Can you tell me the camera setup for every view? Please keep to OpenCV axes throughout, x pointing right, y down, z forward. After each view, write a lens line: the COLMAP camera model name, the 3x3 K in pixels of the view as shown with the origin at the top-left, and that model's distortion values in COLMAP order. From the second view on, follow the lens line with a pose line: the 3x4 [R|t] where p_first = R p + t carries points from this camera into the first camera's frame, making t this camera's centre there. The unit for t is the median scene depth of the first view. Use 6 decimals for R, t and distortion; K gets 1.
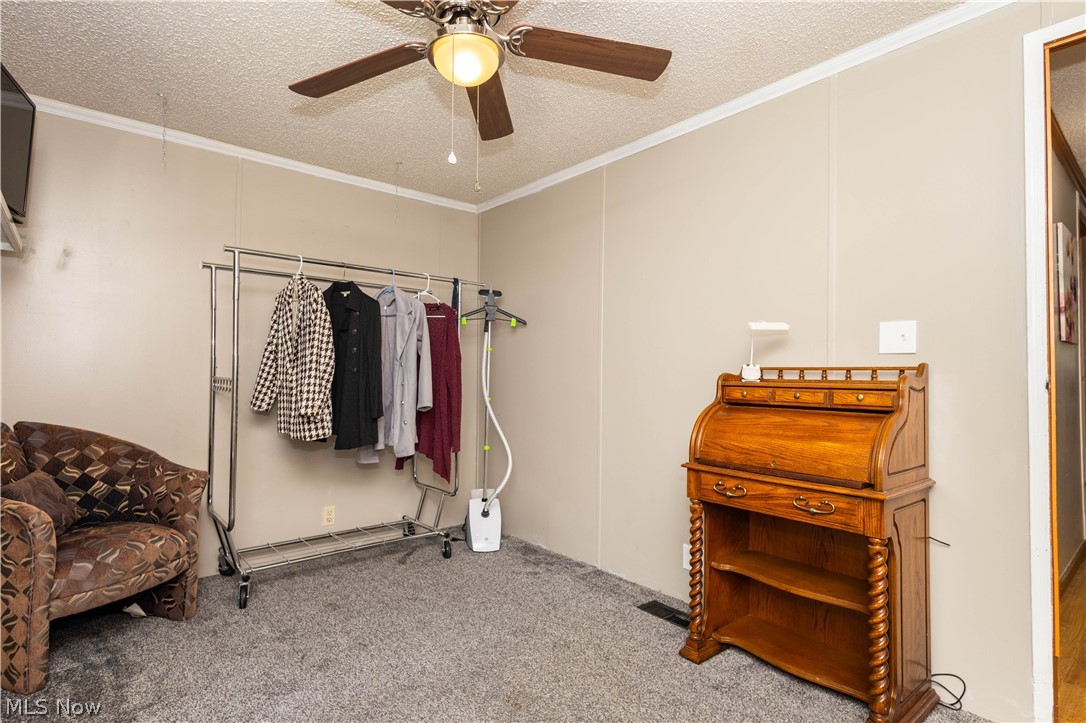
lens RADIAL K [[565.6, 0, 543.0], [0, 565.6, 361.5], [0, 0, 1]] dist [0.001331, 0.000309]
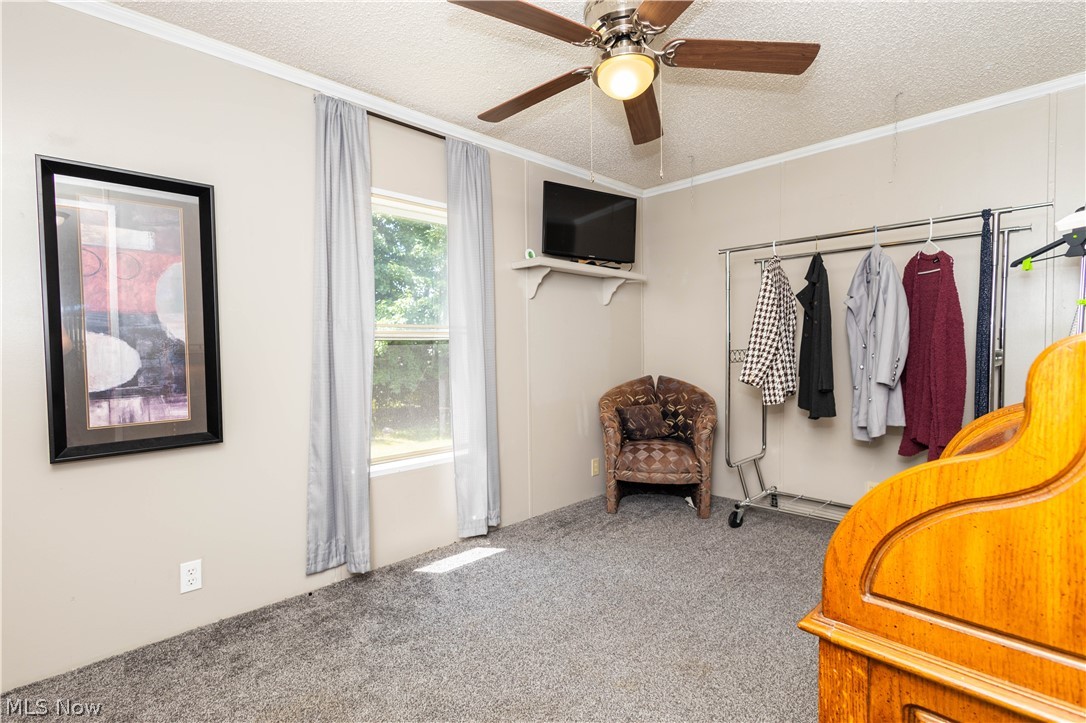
lens RADIAL K [[498.6, 0, 541.1], [0, 498.6, 369.3], [0, 0, 1]] dist [0.001045, 0.000104]
pose [[0.064563, 0.033095, -0.997365, 0.580284], [0.032777, 0.998840, 0.035266, 0.018721], [0.997375, -0.034968, 0.063404, 0.510563]]
